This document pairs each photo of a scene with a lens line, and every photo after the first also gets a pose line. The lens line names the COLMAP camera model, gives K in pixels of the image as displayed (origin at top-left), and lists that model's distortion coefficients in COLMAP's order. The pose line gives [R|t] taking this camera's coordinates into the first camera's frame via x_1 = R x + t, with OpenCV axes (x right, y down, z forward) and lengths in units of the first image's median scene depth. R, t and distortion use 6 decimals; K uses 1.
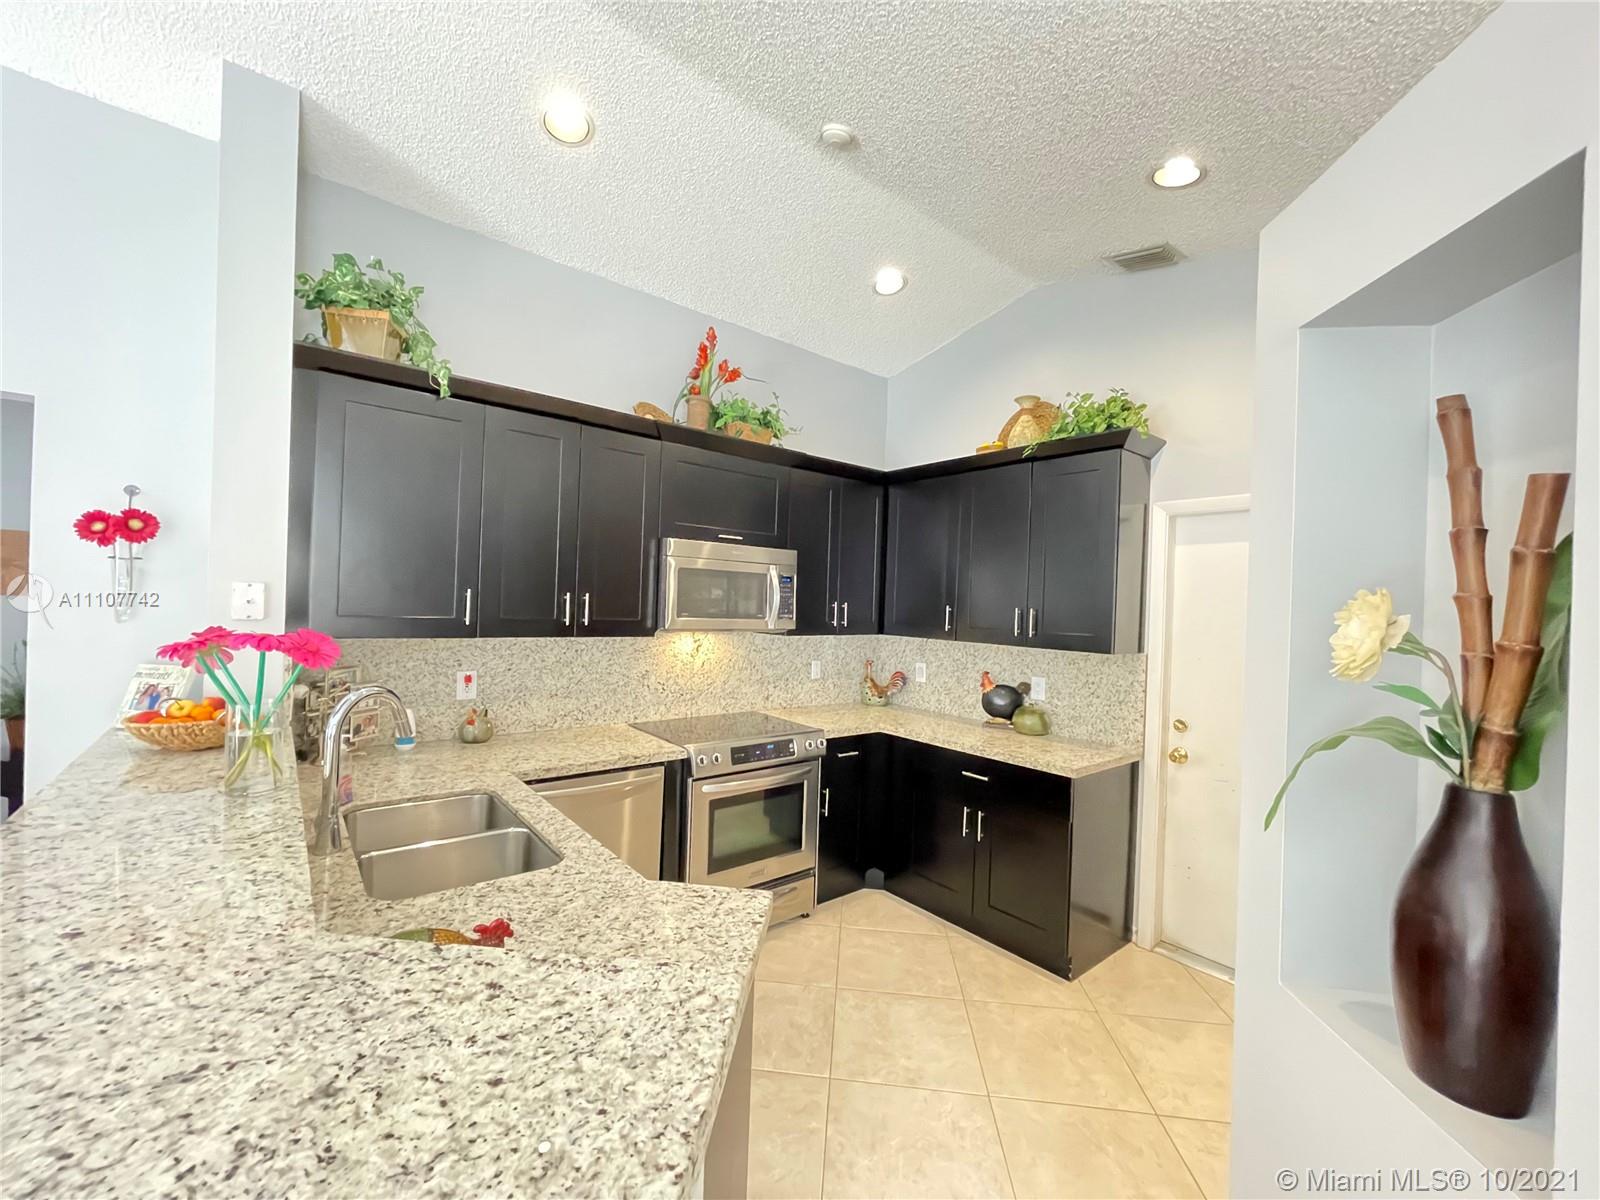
lens RADIAL K [[639.8, 0, 790.9], [0, 639.8, 604.2], [0, 0, 1]] dist [0.003523, 0.000102]
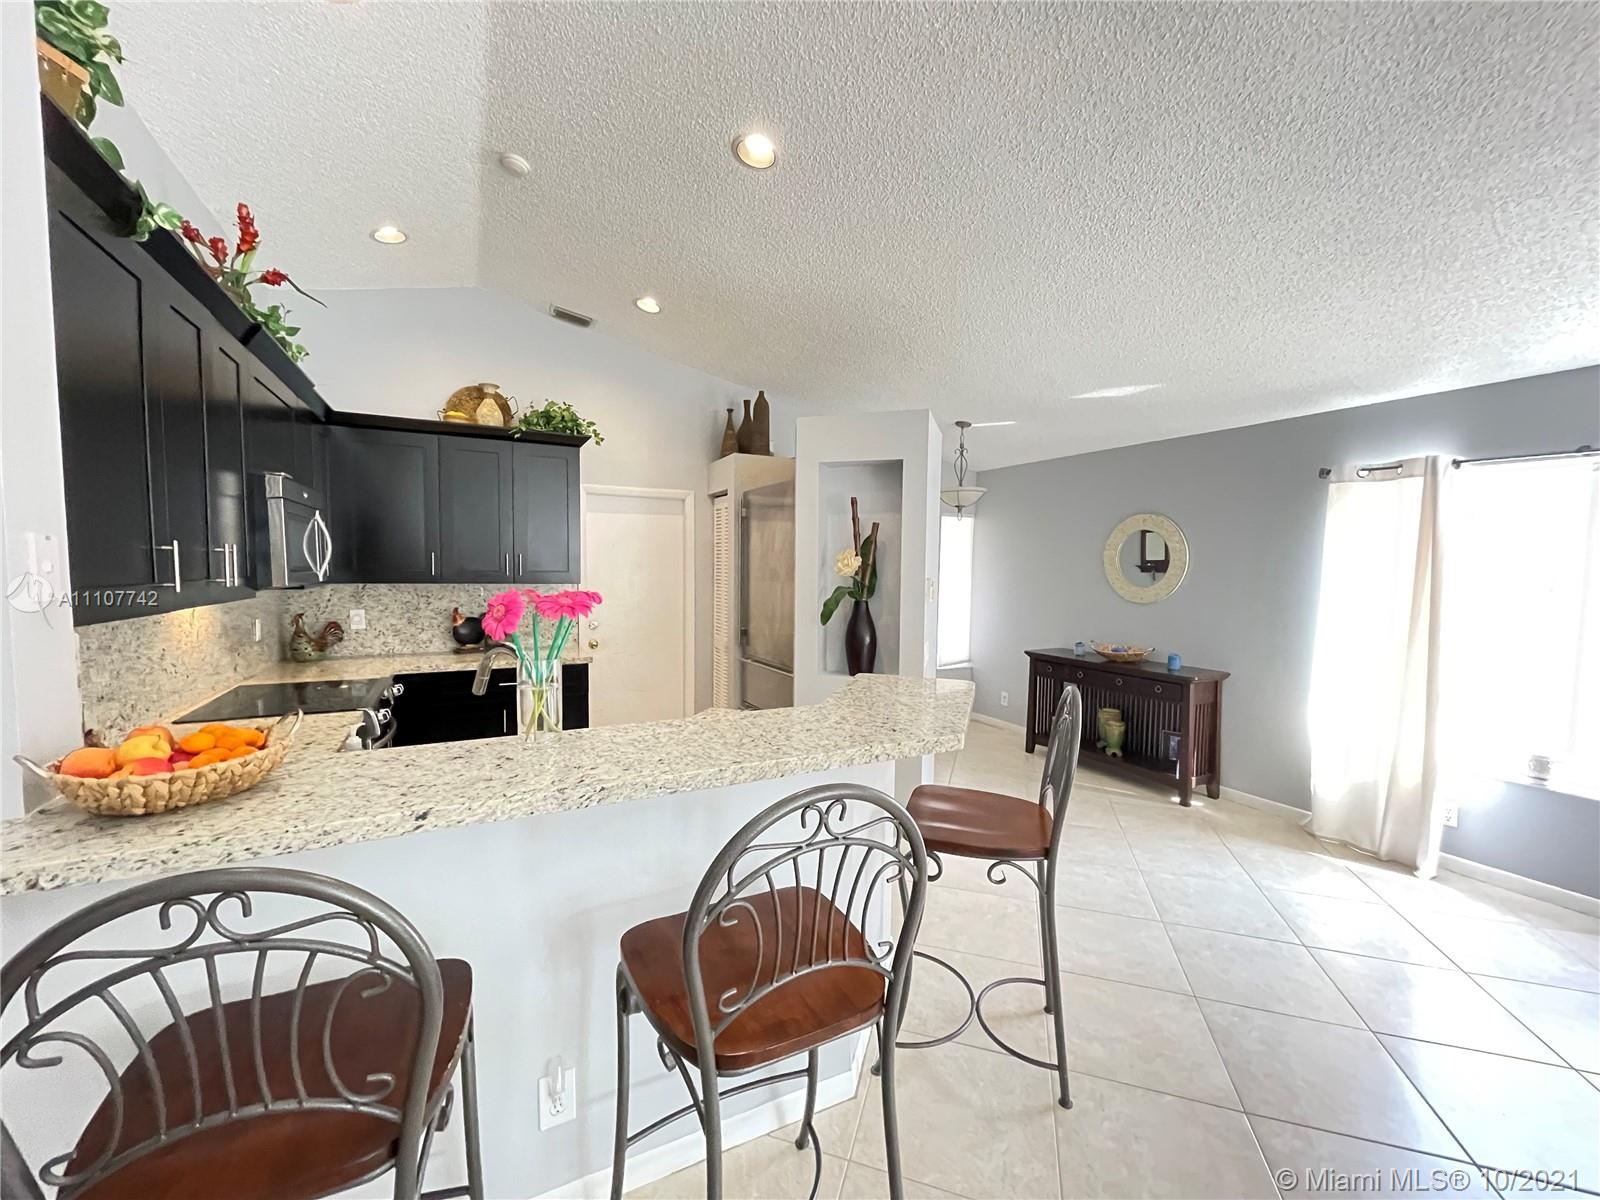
lens RADIAL K [[639.8, 0, 798.9], [0, 639.8, 600.5], [0, 0, 1]] dist [0.003523, 0.000102]
pose [[0.194198, -0.085984, 0.977187, -0.966018], [-0.002912, 0.996096, 0.088227, -0.018766], [-0.980958, -0.019979, 0.193189, 0.209290]]
